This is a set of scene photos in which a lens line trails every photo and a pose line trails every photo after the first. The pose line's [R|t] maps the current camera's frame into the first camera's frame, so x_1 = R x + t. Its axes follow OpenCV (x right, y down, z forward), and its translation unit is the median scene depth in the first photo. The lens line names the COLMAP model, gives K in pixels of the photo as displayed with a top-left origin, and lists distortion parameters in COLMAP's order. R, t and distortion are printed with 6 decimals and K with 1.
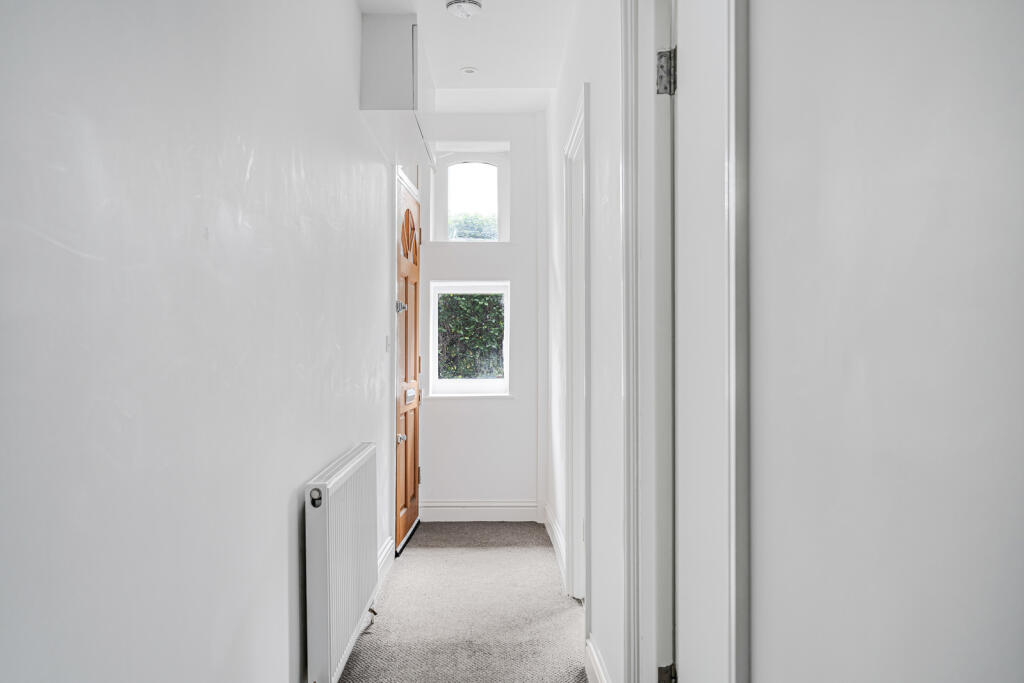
lens RADIAL K [[830.7, 0, 512.0], [0, 830.7, 341.5], [0, 0, 1]] dist [-0.074421, -0.000716]
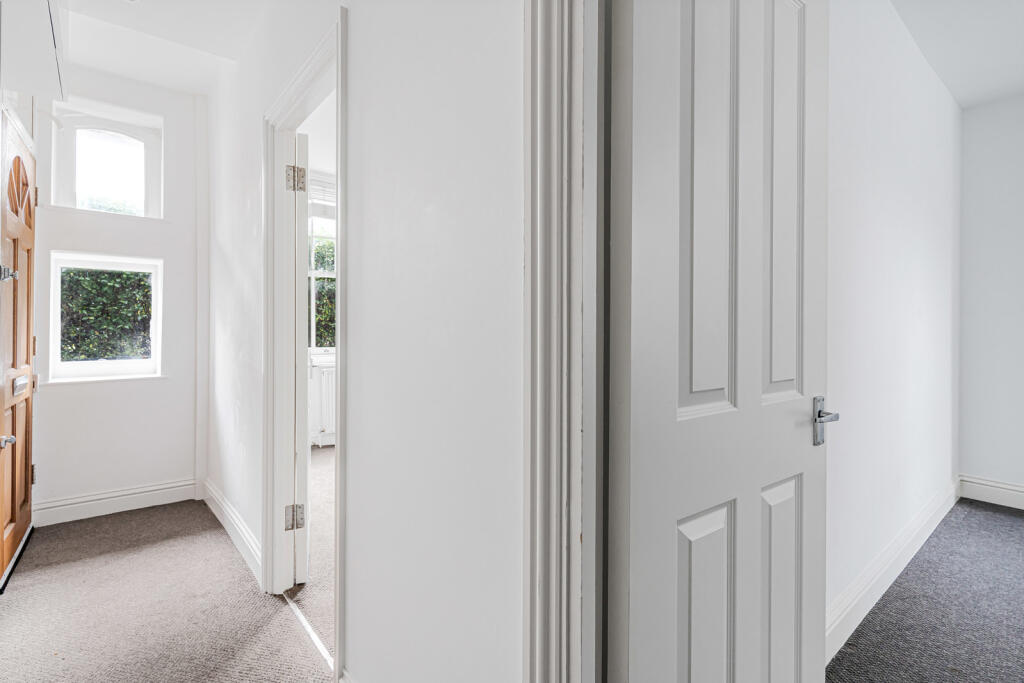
lens RADIAL K [[479.5, 0, 513.7], [0, 479.5, 332.8], [0, 0, 1]] dist [-0.000306, -0.004272]
pose [[0.763857, 0.004719, 0.645368, -0.052143], [-0.012620, 0.999891, 0.007626, 0.004094], [-0.645262, -0.013970, 0.763834, 0.308237]]
